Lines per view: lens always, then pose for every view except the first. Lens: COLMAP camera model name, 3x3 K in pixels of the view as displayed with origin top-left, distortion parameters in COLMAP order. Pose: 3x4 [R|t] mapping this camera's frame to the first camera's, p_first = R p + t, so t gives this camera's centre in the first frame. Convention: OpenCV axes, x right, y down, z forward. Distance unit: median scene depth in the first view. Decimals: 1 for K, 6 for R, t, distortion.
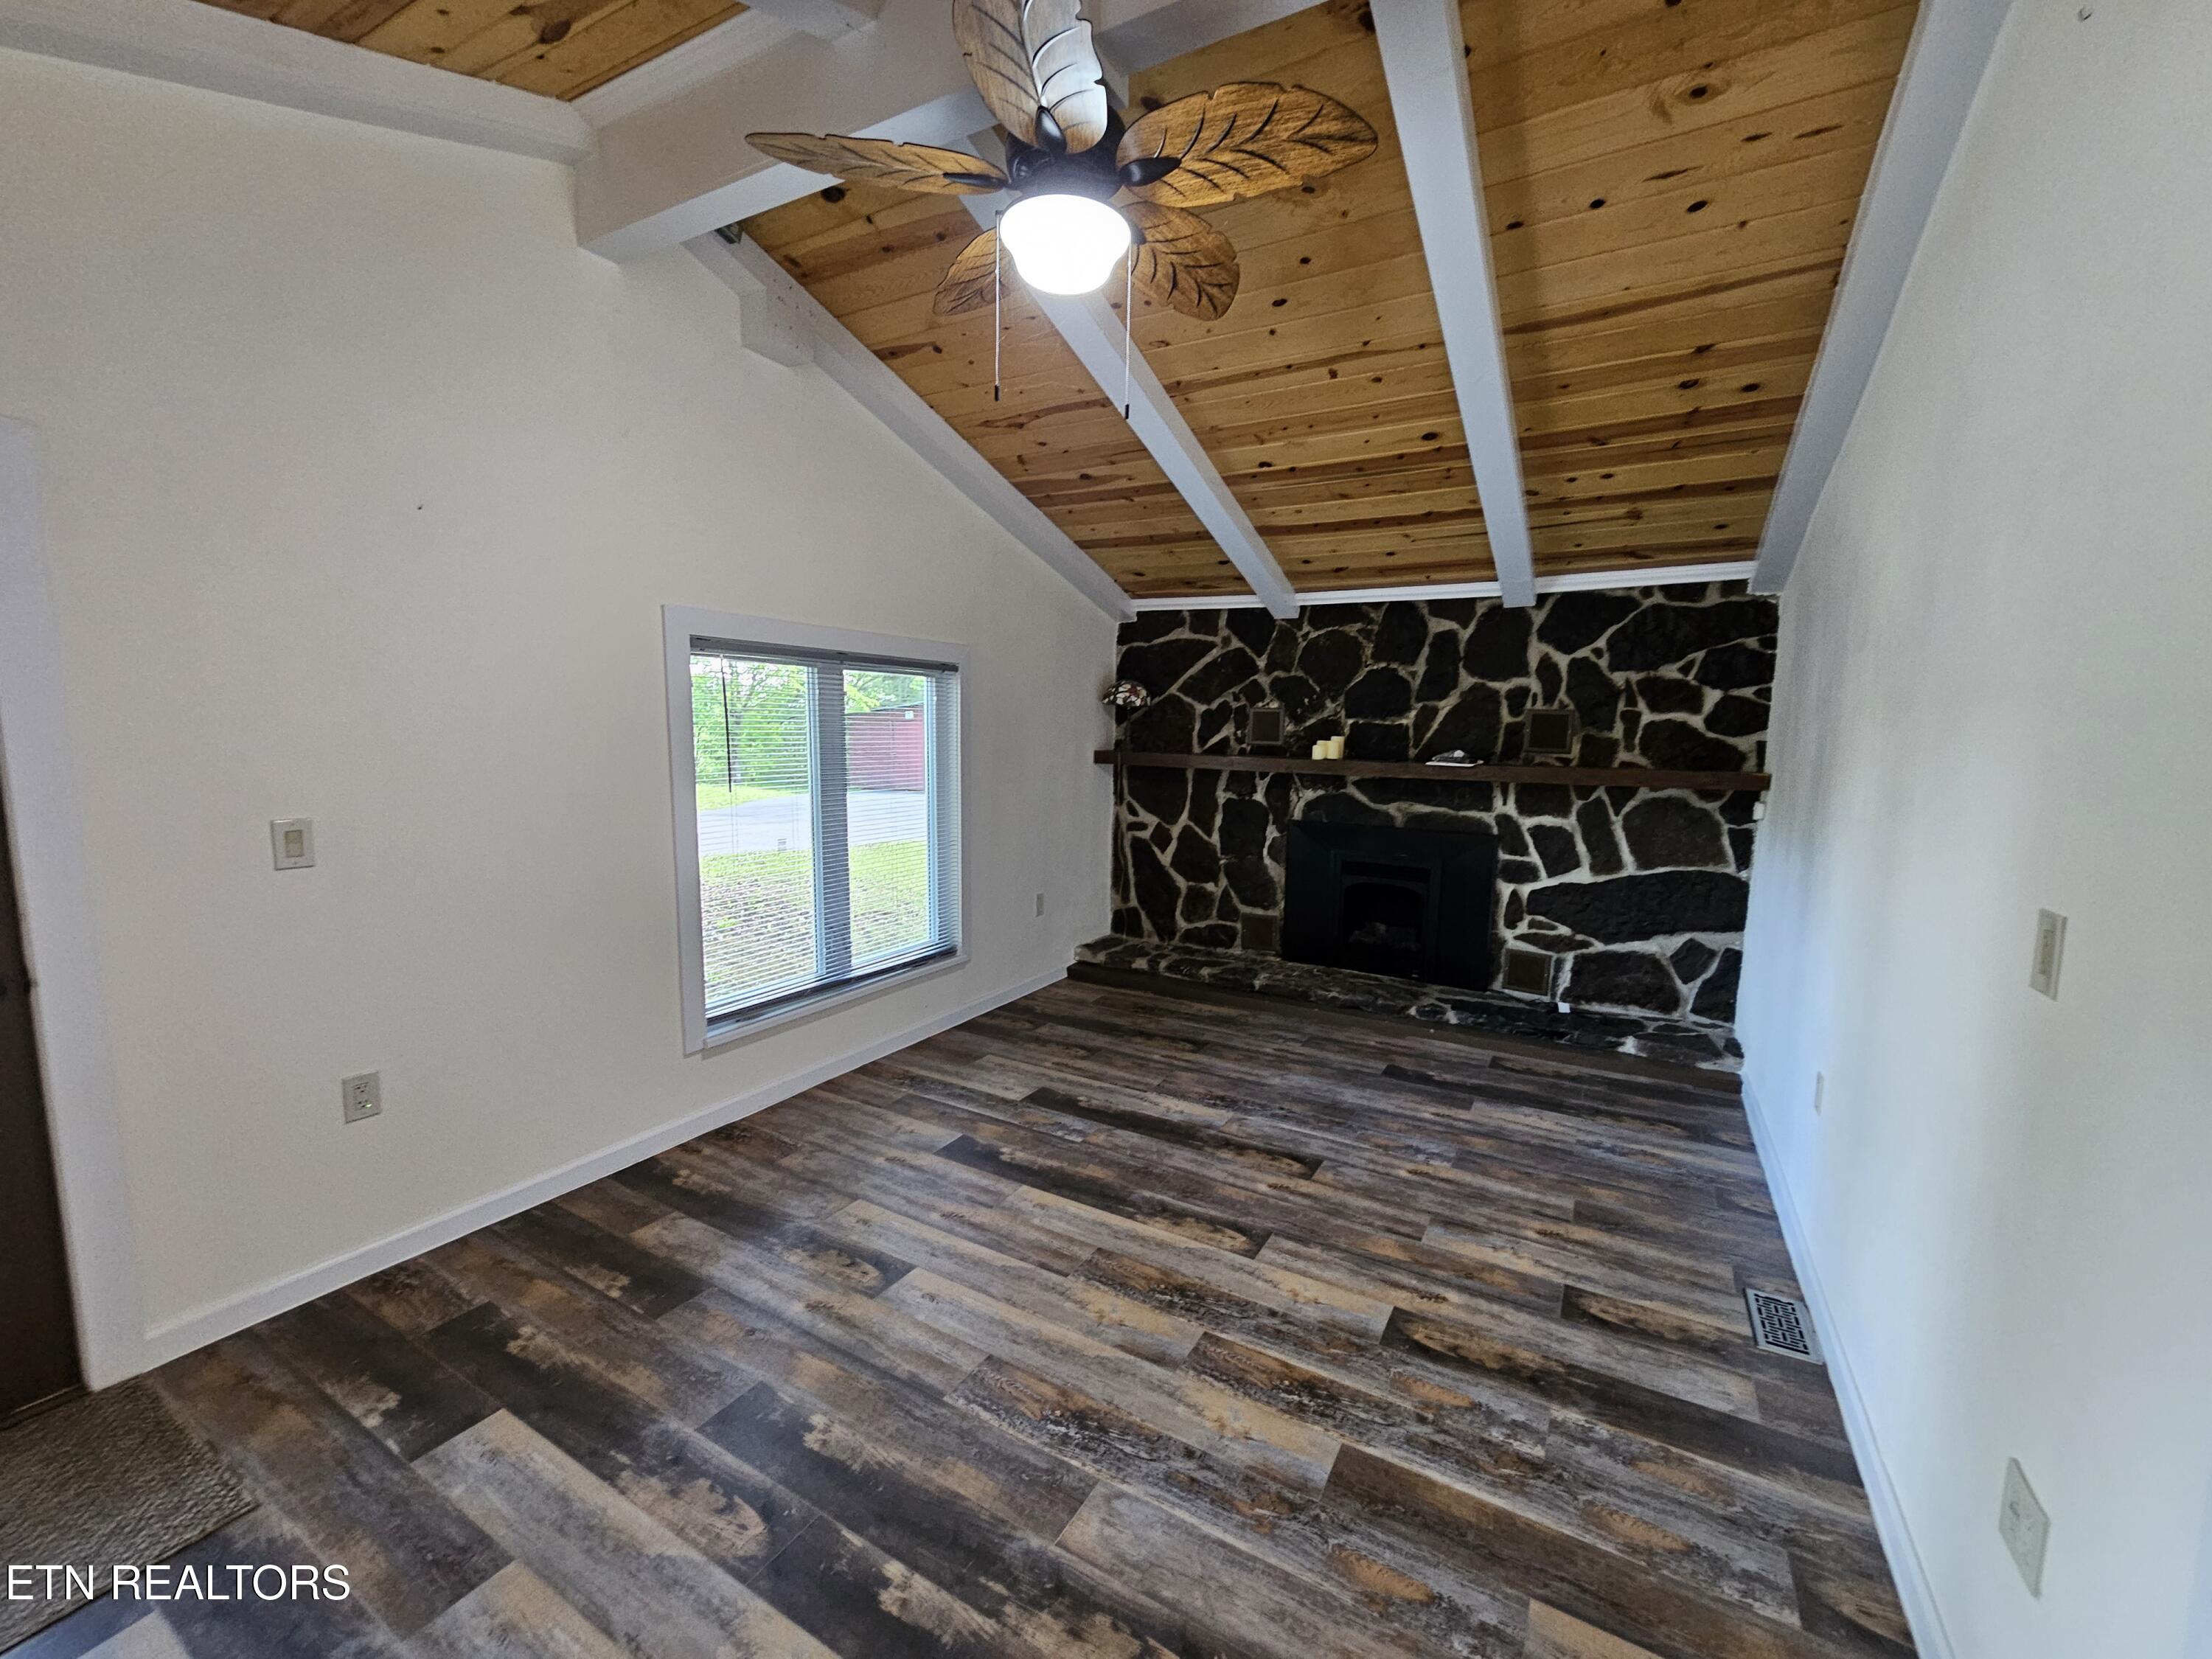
lens RADIAL K [[910.8, 0, 1110.9], [0, 910.8, 831.3], [0, 0, 1]] dist [0.000738, -0.001495]
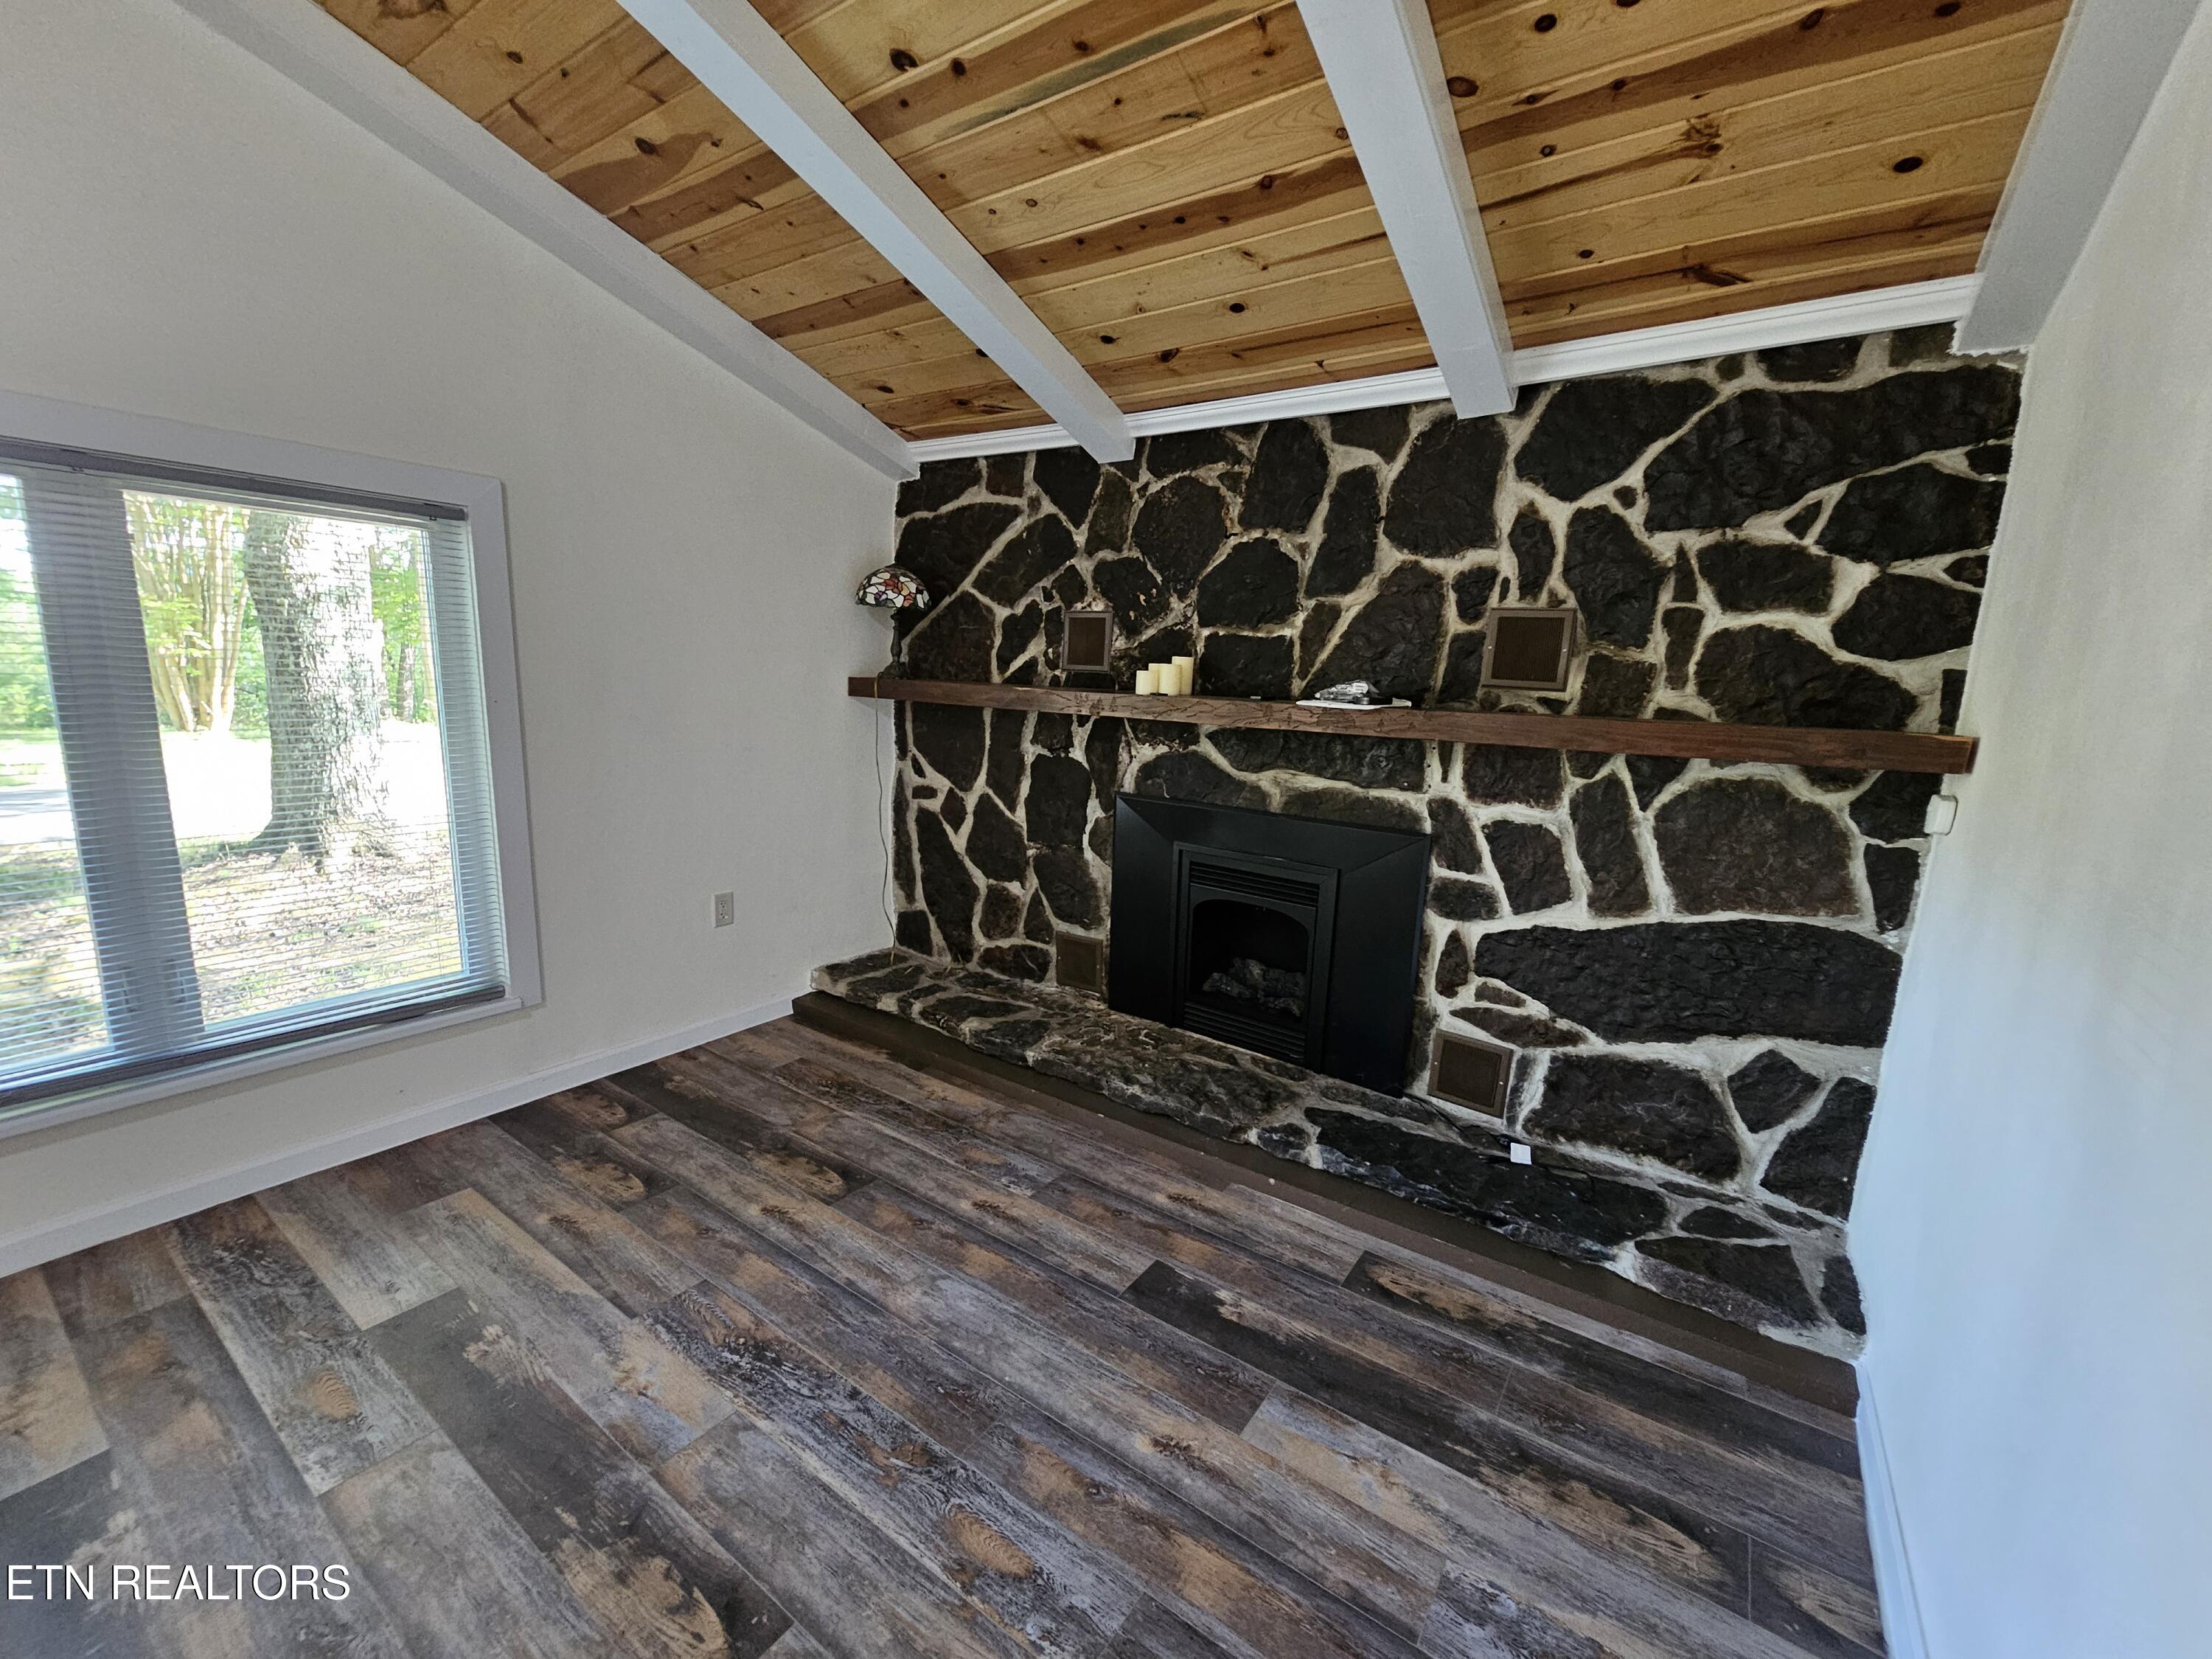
lens RADIAL K [[910.8, 0, 1107.6], [0, 910.8, 835.5], [0, 0, 1]] dist [0.000738, -0.001495]
pose [[0.995816, 0.037861, -0.083164, 0.289975], [-0.032966, 0.997686, 0.059457, -0.023602], [0.085223, -0.056467, 0.994761, 0.445230]]
